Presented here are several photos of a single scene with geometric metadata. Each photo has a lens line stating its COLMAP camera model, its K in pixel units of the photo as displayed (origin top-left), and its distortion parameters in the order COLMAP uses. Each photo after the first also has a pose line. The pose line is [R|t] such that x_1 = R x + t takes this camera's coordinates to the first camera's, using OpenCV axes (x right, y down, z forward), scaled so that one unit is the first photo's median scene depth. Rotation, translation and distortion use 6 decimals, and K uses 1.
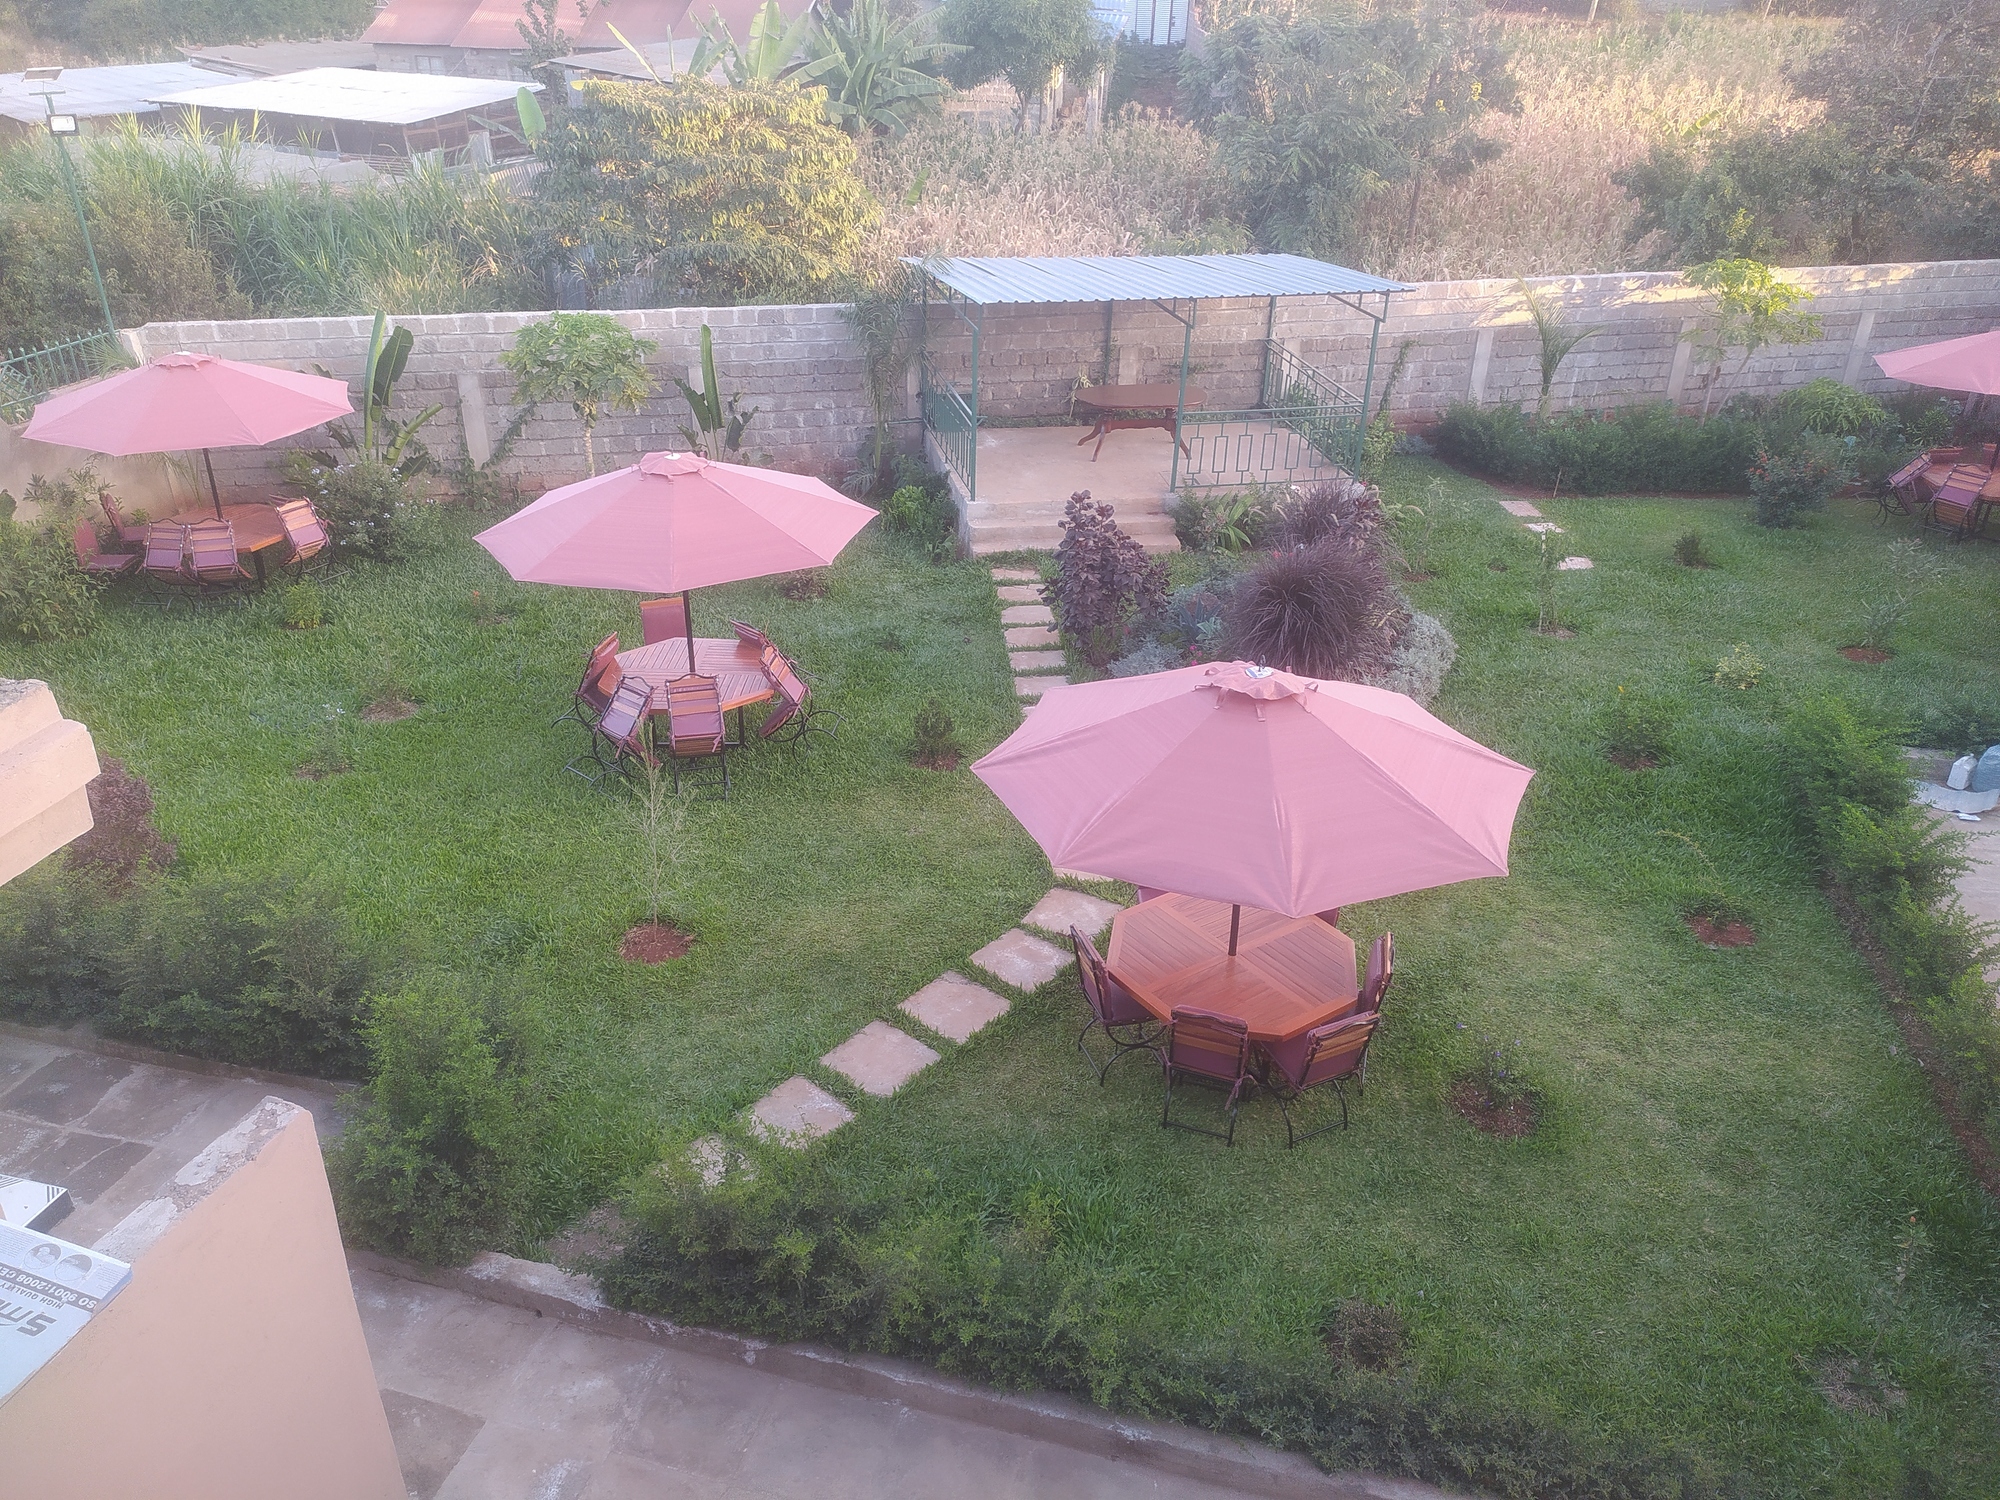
lens RADIAL K [[1501.0, 0, 1000.0], [0, 1501.0, 750.0], [0, 0, 1]] dist [0.059406, -0.052355]
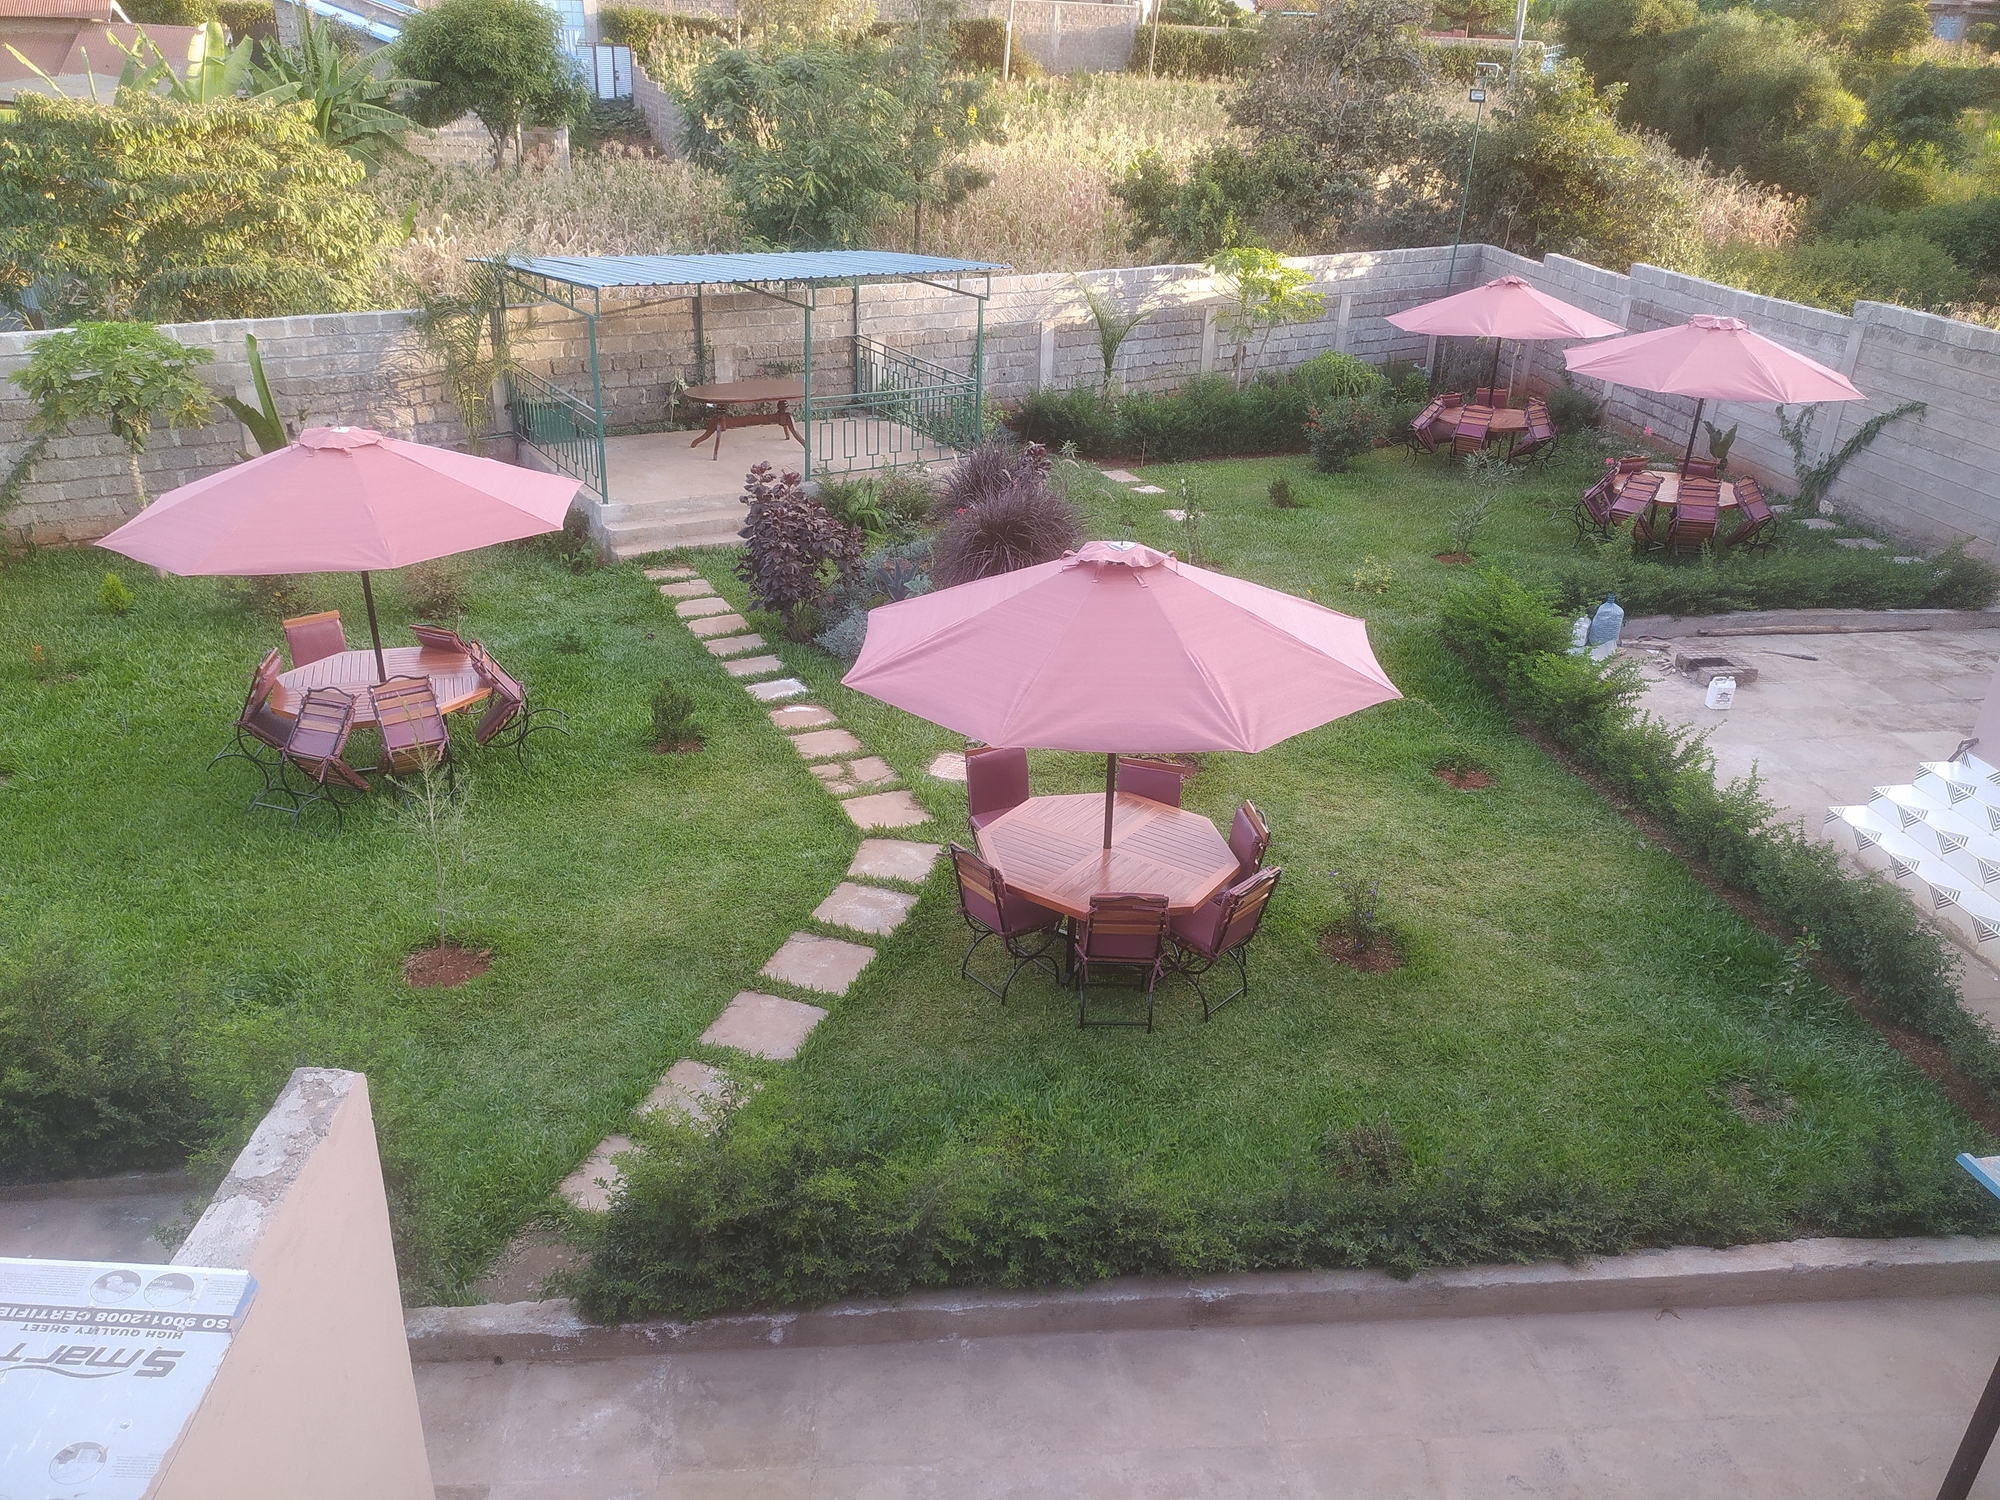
lens RADIAL K [[1494.3, 0, 1003.4], [0, 1494.3, 756.6], [0, 0, 1]] dist [0.065296, -0.076774]
pose [[0.936978, -0.139032, 0.320535, -0.130196], [0.150970, 0.988459, -0.012566, 0.047514], [-0.315088, 0.060166, 0.947153, 0.053178]]
